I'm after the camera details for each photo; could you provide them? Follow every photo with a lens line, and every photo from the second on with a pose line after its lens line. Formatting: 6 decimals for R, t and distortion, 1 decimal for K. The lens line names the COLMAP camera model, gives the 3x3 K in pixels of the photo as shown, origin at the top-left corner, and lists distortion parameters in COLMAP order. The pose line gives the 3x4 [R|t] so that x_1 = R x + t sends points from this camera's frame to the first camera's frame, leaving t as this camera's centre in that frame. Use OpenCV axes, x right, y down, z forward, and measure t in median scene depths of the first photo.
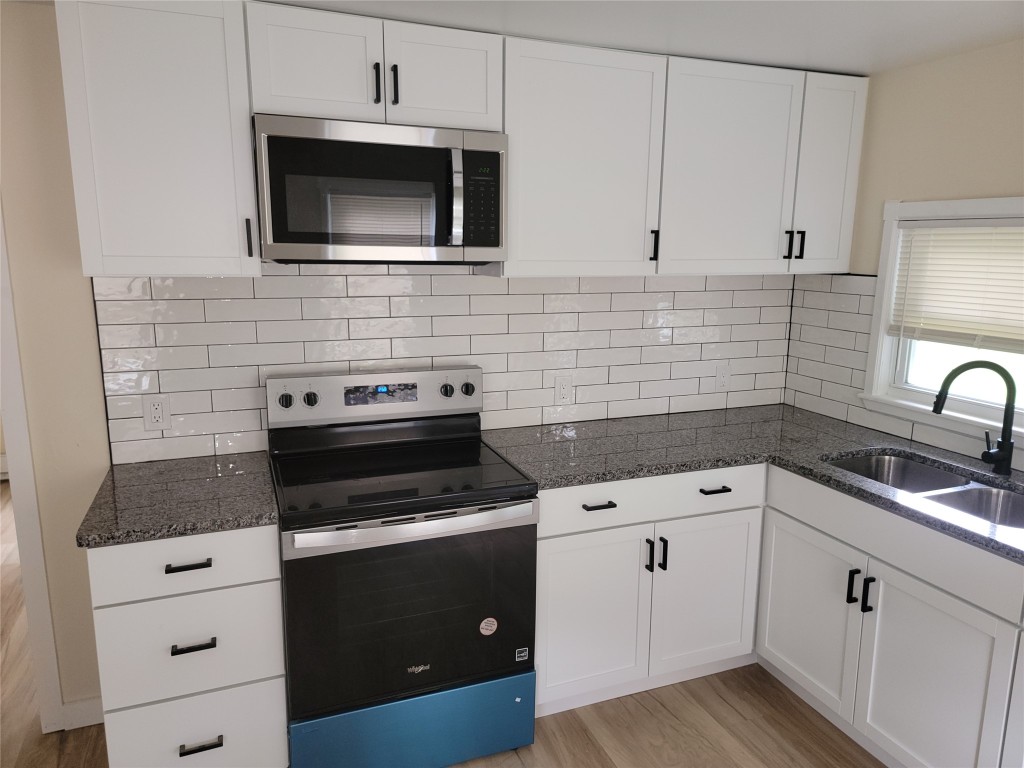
lens RADIAL K [[743.7, 0, 513.0], [0, 743.7, 389.0], [0, 0, 1]] dist [0.006791, -0.001768]
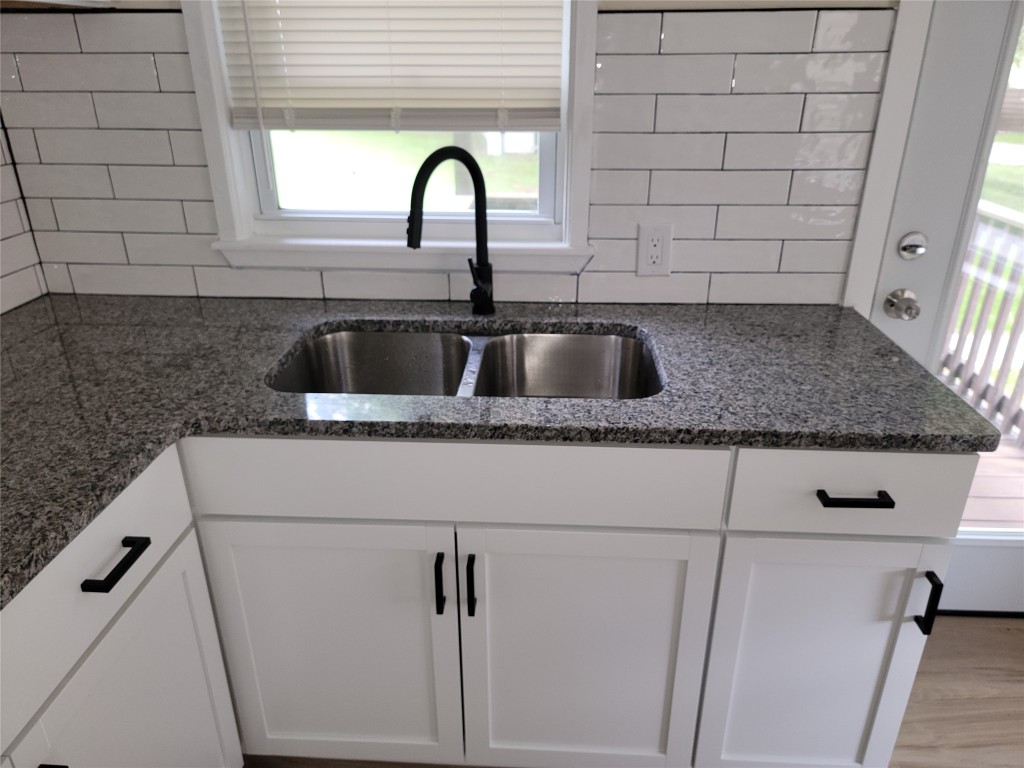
lens RADIAL K [[743.7, 0, 513.0], [0, 743.7, 389.0], [0, 0, 1]] dist [0.006791, -0.001768]
pose [[0.414357, -0.384316, 0.824990, 0.056289], [0.175762, 0.923195, 0.341787, -0.046723], [-0.892981, 0.003380, 0.450081, 0.576523]]
